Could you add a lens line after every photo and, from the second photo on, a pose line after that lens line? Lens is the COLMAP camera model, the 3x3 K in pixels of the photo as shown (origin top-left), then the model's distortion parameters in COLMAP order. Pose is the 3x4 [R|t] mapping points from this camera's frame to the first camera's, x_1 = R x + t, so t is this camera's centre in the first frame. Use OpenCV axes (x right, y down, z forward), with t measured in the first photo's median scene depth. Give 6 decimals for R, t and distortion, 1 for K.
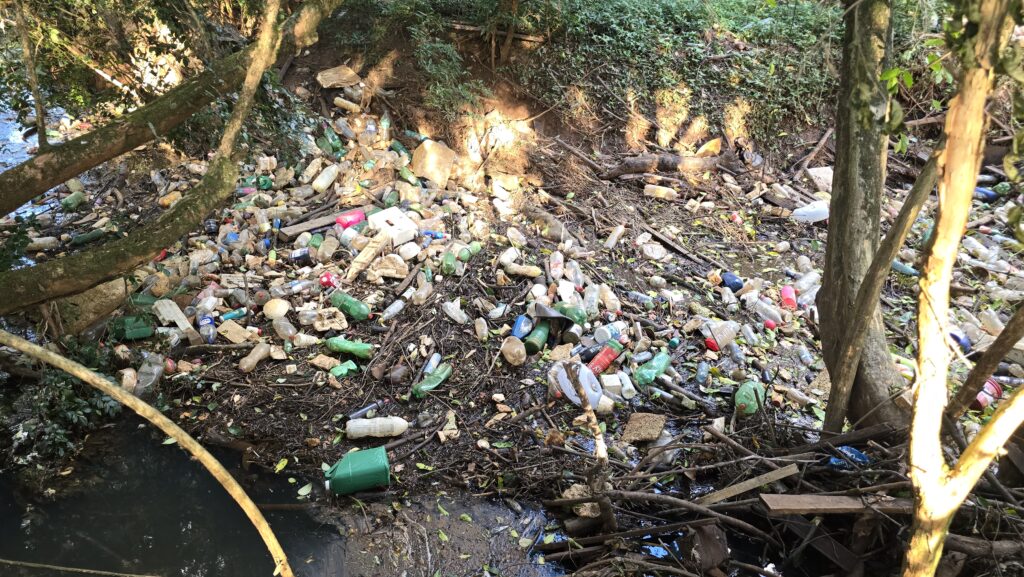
lens RADIAL K [[678.5, 0, 512.2], [0, 678.5, 287.6], [0, 0, 1]] dist [0.037033, -0.001311]
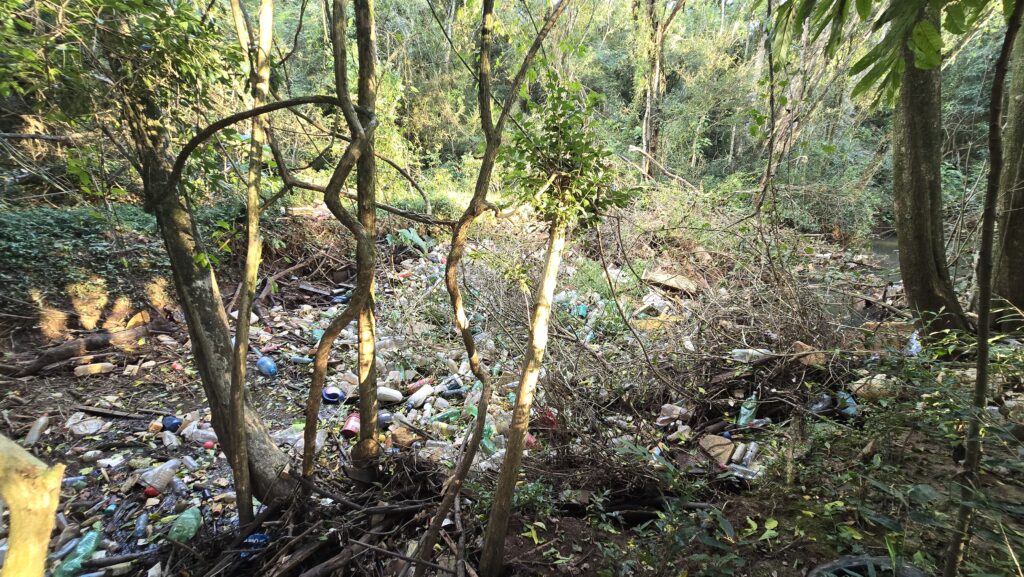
lens RADIAL K [[407.3, 0, 512.7], [0, 407.3, 288.9], [0, 0, 1]] dist [0.000460, 0.000061]
pose [[0.575304, -0.244332, 0.780594, 0.120676], [0.373414, 0.927542, 0.015119, -0.011561], [-0.727727, 0.282786, 0.624856, 0.012513]]
